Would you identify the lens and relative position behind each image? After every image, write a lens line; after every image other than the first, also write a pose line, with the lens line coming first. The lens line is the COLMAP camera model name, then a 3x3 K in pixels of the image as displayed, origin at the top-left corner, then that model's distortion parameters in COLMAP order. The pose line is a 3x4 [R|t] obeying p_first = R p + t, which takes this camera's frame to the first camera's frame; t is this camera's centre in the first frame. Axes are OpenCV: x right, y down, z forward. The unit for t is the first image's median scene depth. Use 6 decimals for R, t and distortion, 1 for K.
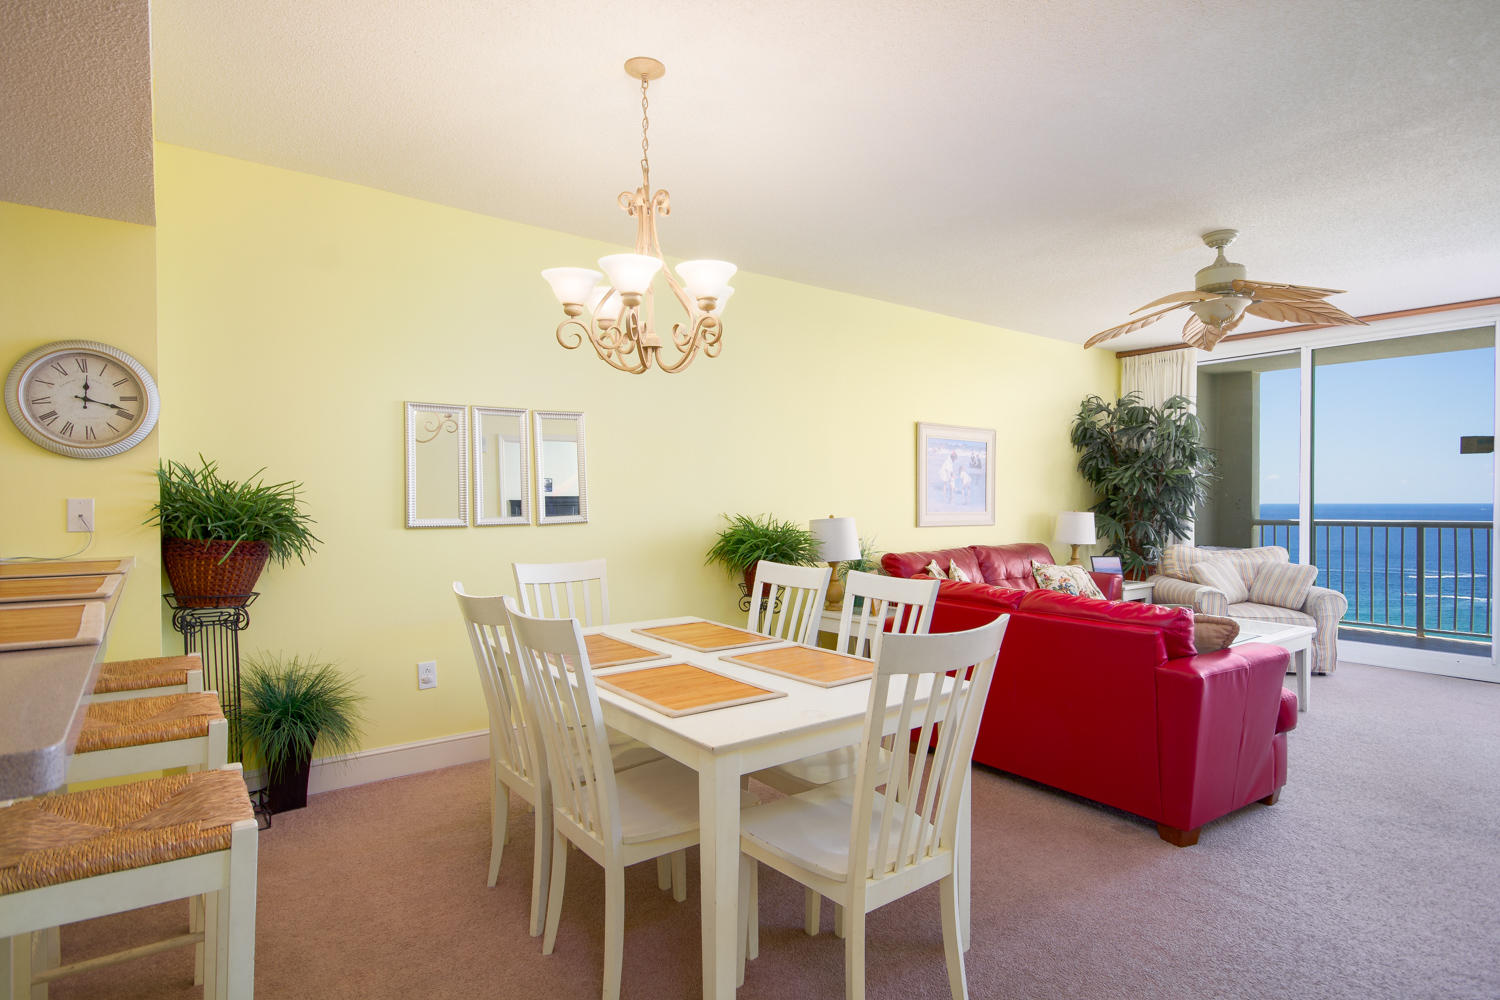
lens RADIAL K [[779.3, 0, 758.5], [0, 779.3, 506.2], [0, 0, 1]] dist [0.008725, -0.001257]
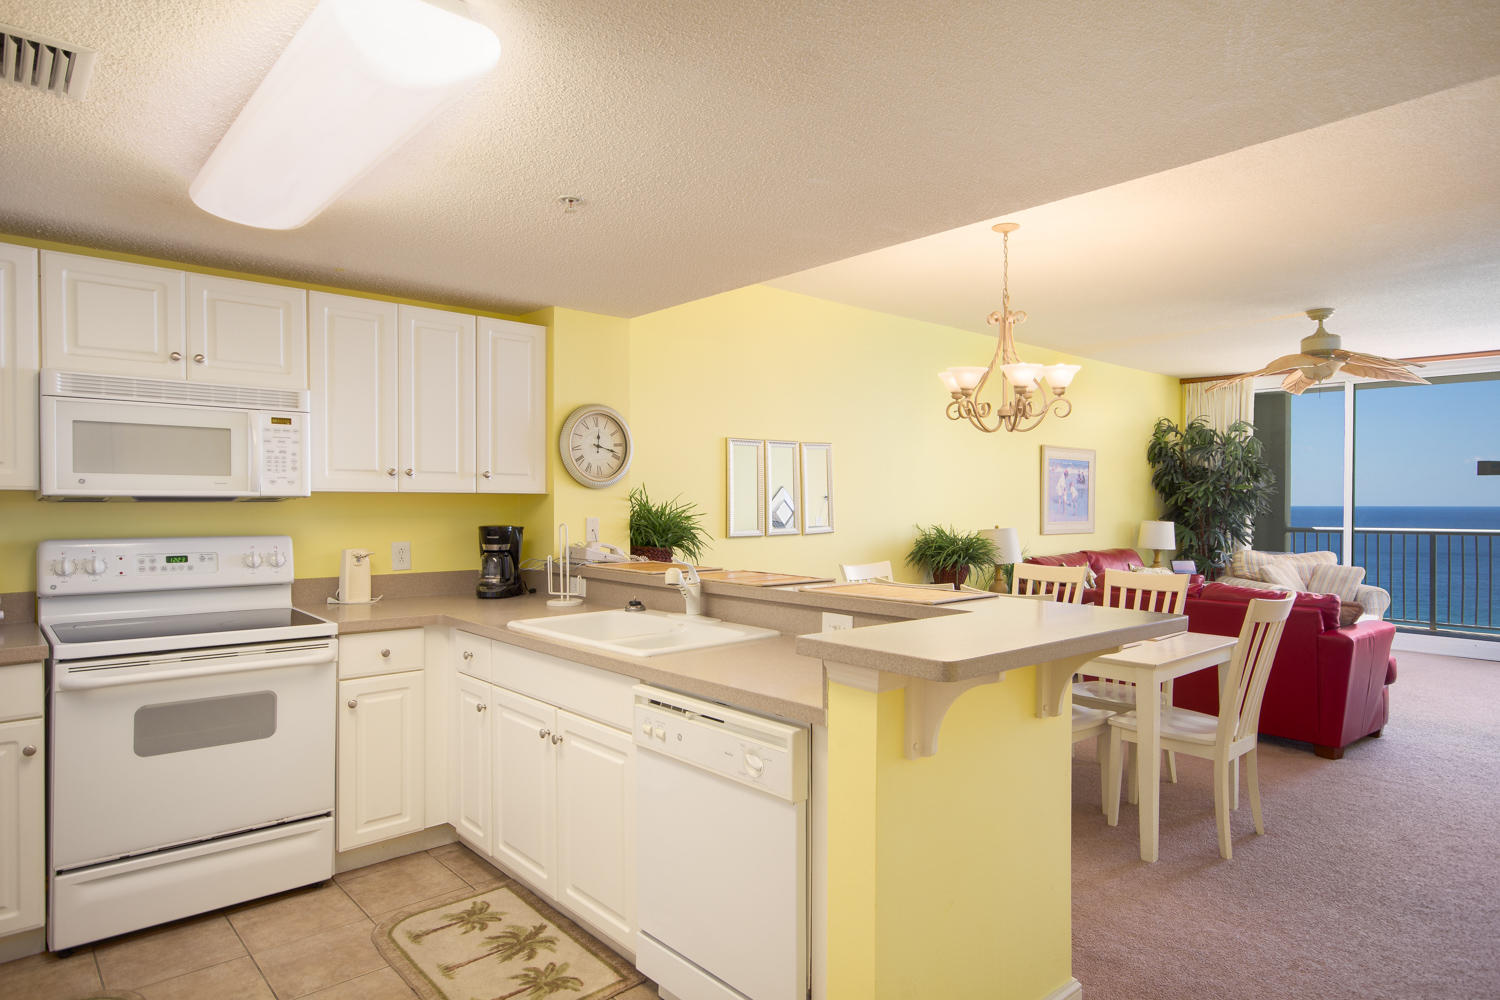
lens RADIAL K [[867.1, 0, 755.0], [0, 867.1, 506.5], [0, 0, 1]] dist [0.004142, 0.009601]
pose [[0.996770, 0.002948, 0.080249, -0.323473], [-0.002888, 0.999995, -0.000869, -0.013332], [-0.080251, 0.000634, 0.996774, -0.255672]]
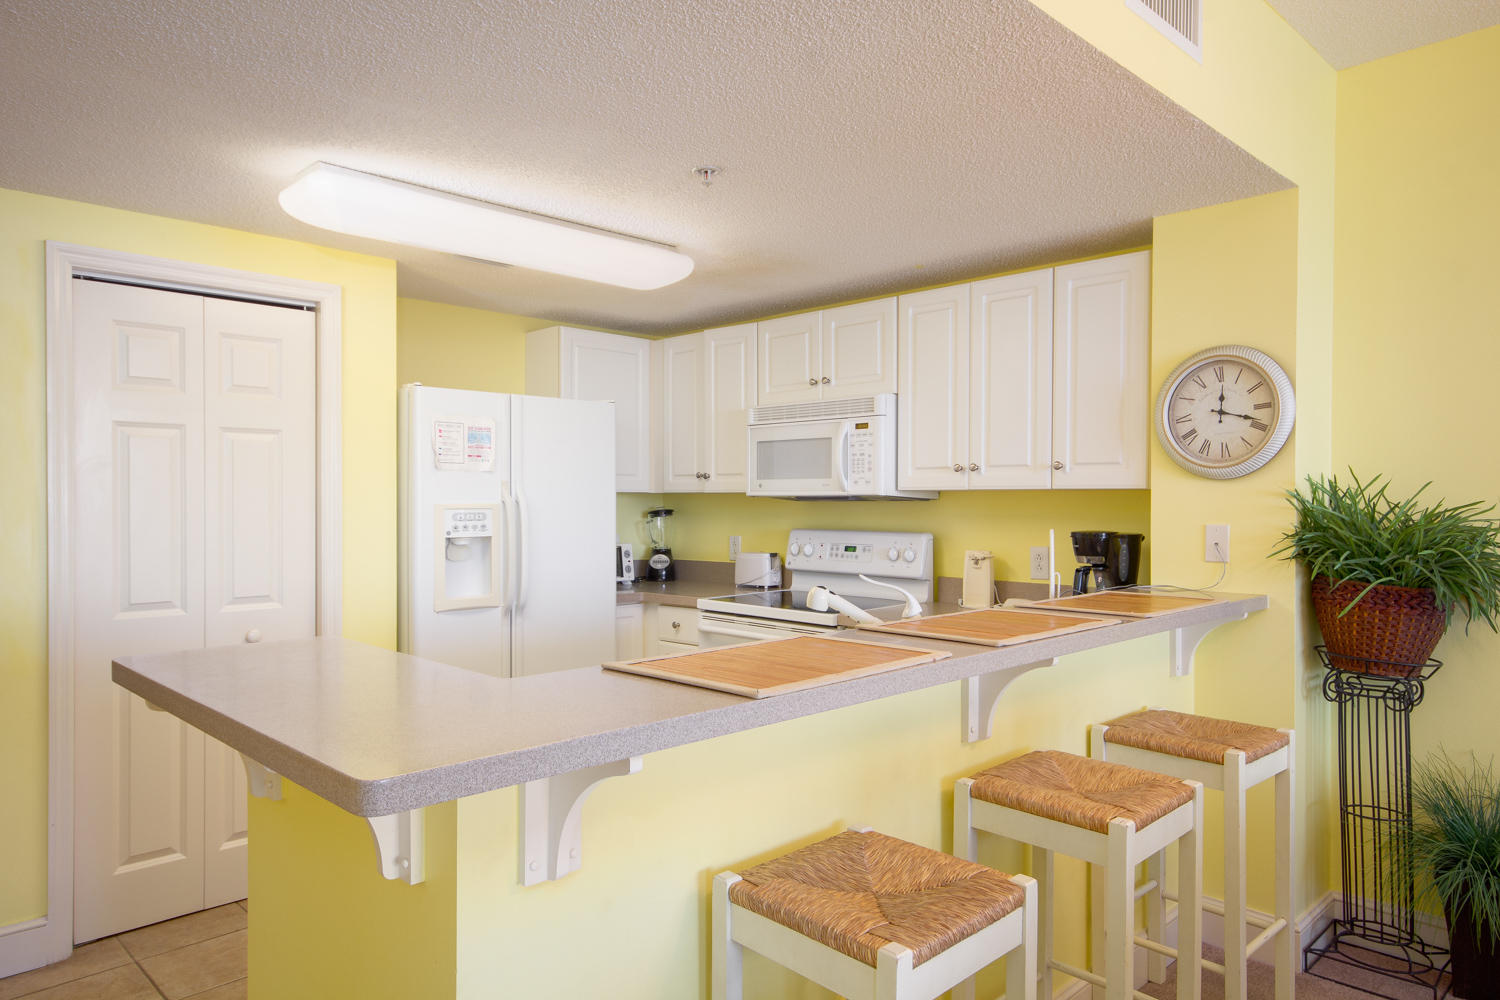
lens RADIAL K [[976.3, 0, 755.8], [0, 976.3, 507.8], [0, 0, 1]] dist [0.016856, 0.003242]
pose [[0.128753, 0.008602, -0.991639, 0.077433], [-0.007457, 0.999943, 0.007706, -0.015473], [0.991649, 0.006402, 0.128810, 0.156064]]
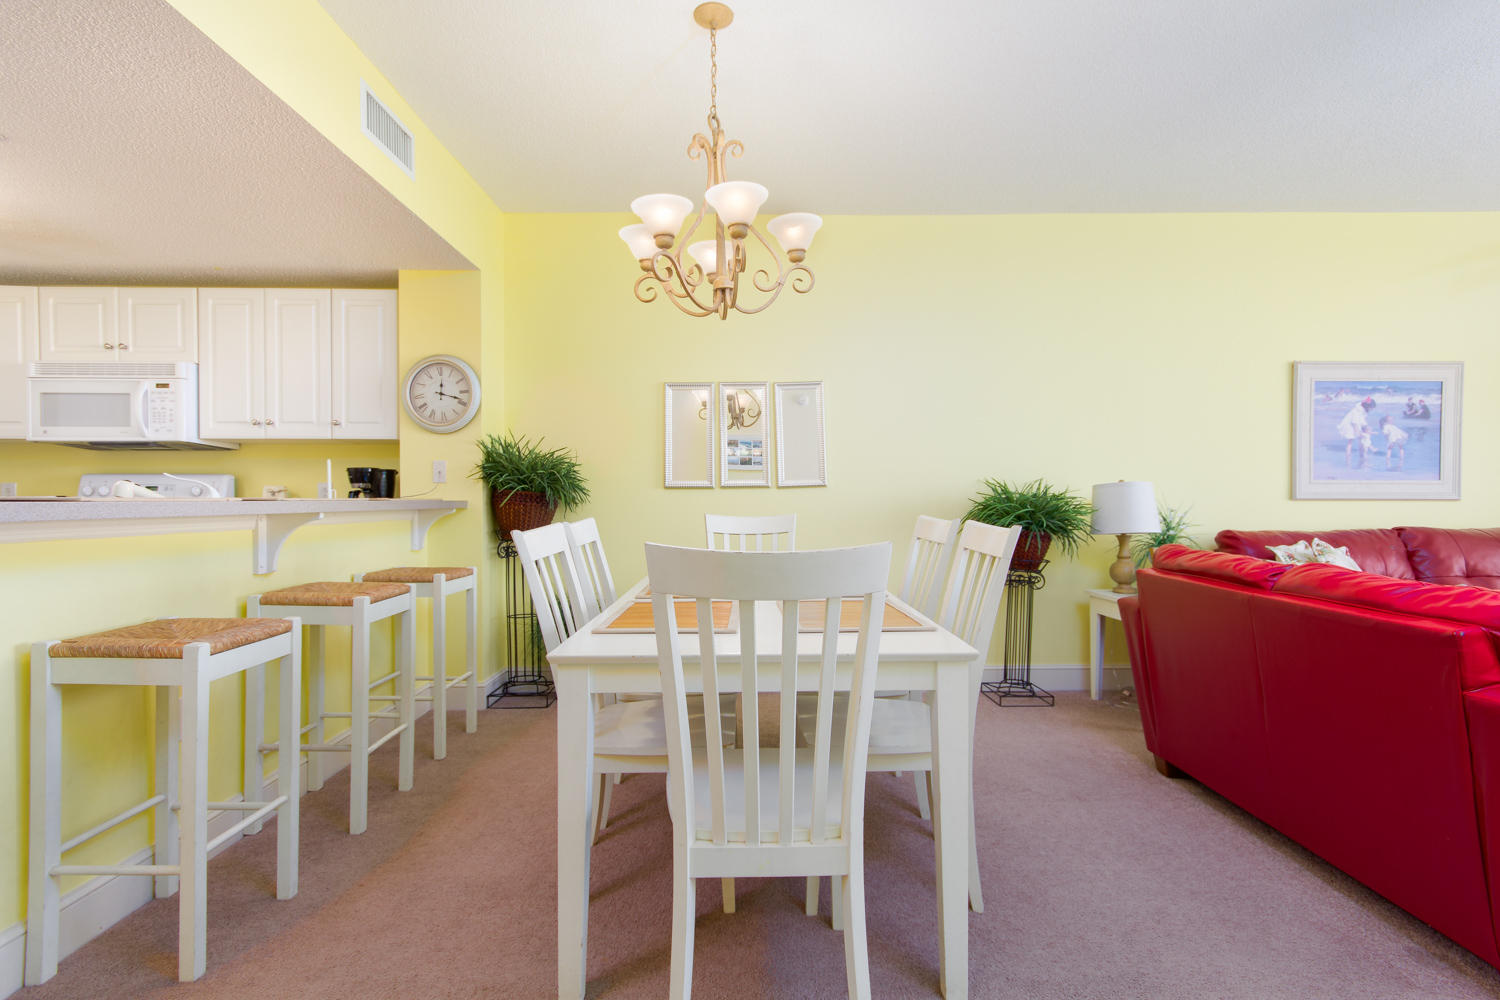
lens RADIAL K [[711.0, 0, 755.5], [0, 711.0, 507.1], [0, 0, 1]] dist [0.015467, -0.000553]
pose [[0.801675, 0.005163, -0.597738, 0.199431], [-0.003958, 0.999987, 0.003330, 0.033217], [0.597747, -0.000304, 0.801684, 0.123599]]
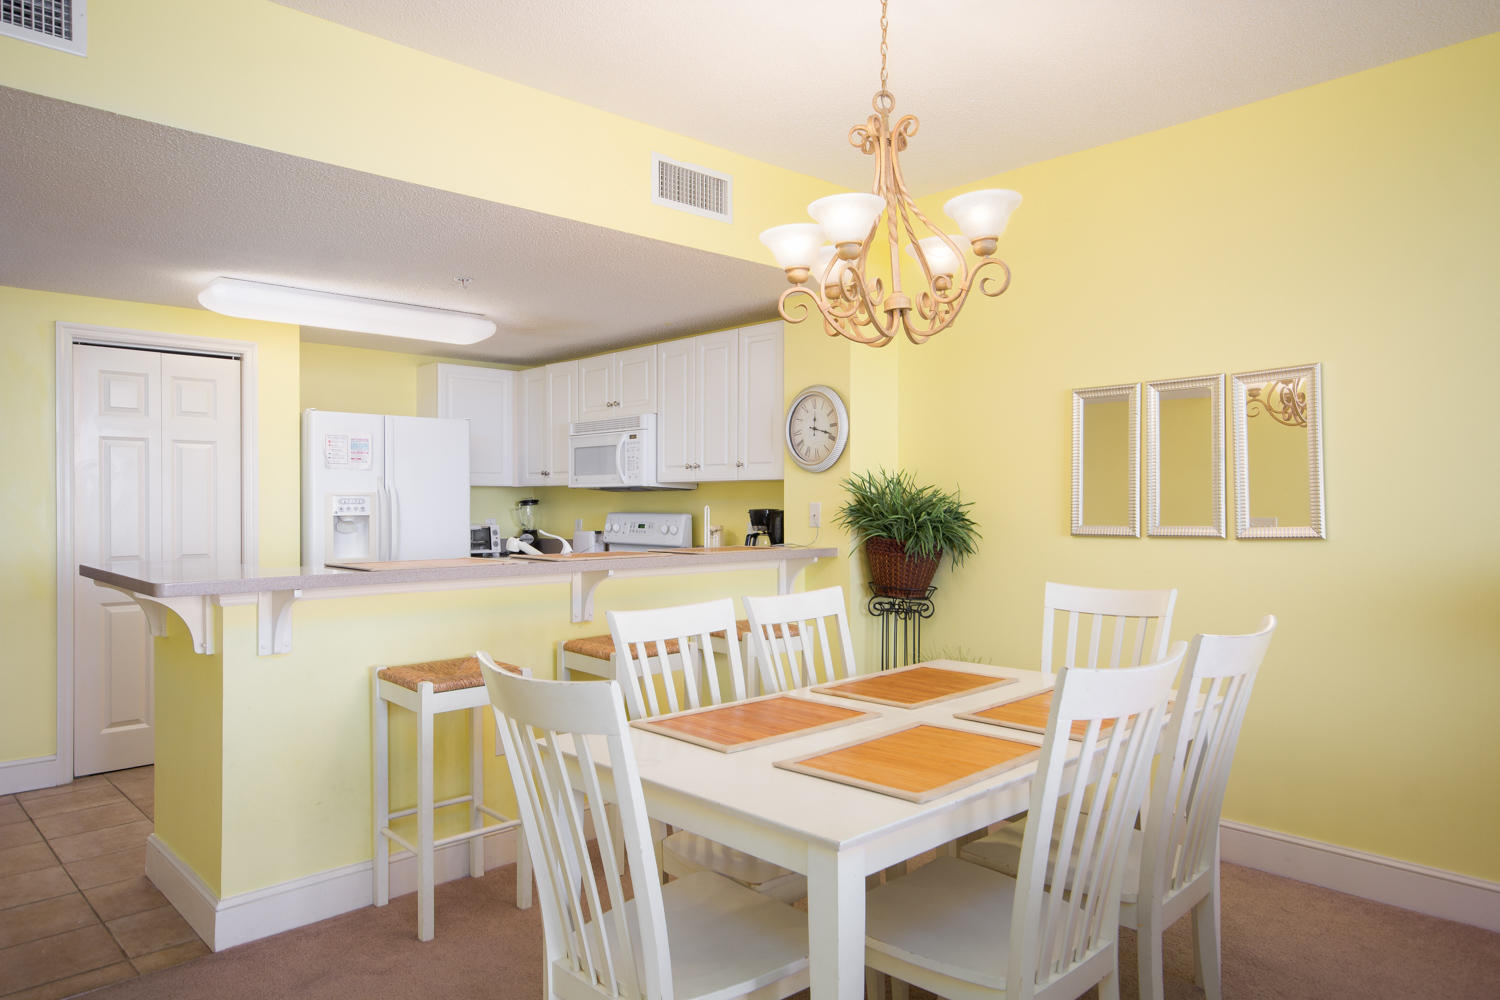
lens RADIAL K [[975.0, 0, 754.2], [0, 975.0, 507.6], [0, 0, 1]] dist [0.001033, 0.029417]
pose [[0.104810, 0.005056, -0.994479, 0.366282], [-0.005869, 0.999973, 0.004465, -0.003664], [0.994475, 0.005368, 0.104836, 0.331765]]
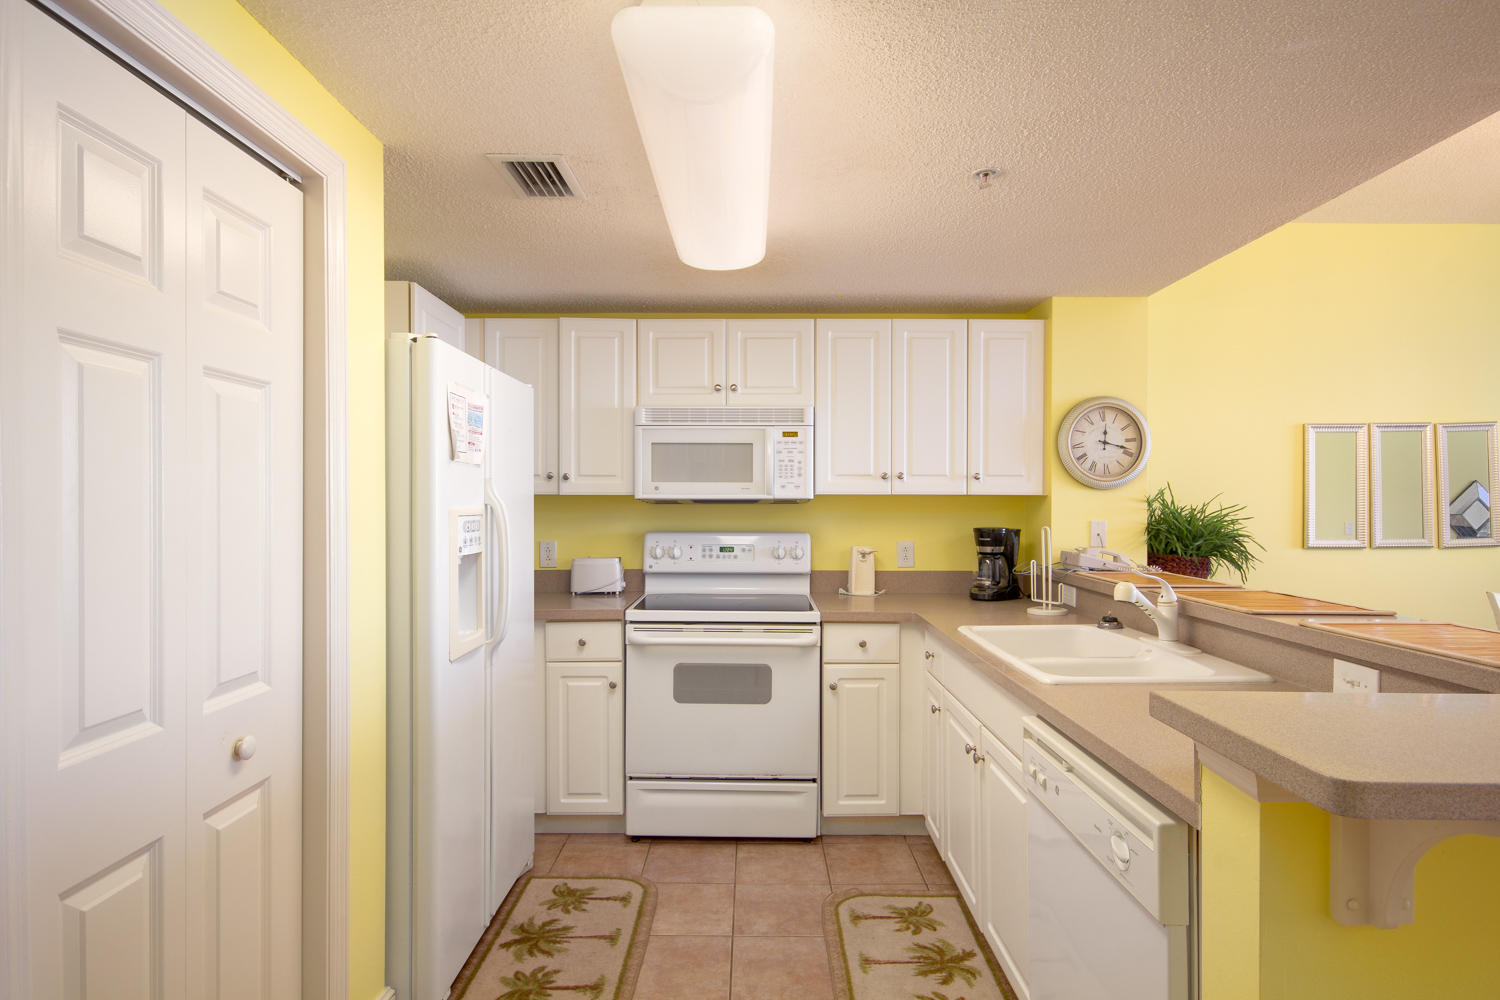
lens RADIAL K [[799.1, 0, 754.2], [0, 799.1, 508.7], [0, 0, 1]] dist [0.007622, 0.002032]
pose [[0.794530, 0.006015, -0.607196, -0.240165], [-0.006087, 0.999980, 0.001941, -0.013159], [0.607195, 0.002153, 0.794550, -0.169996]]
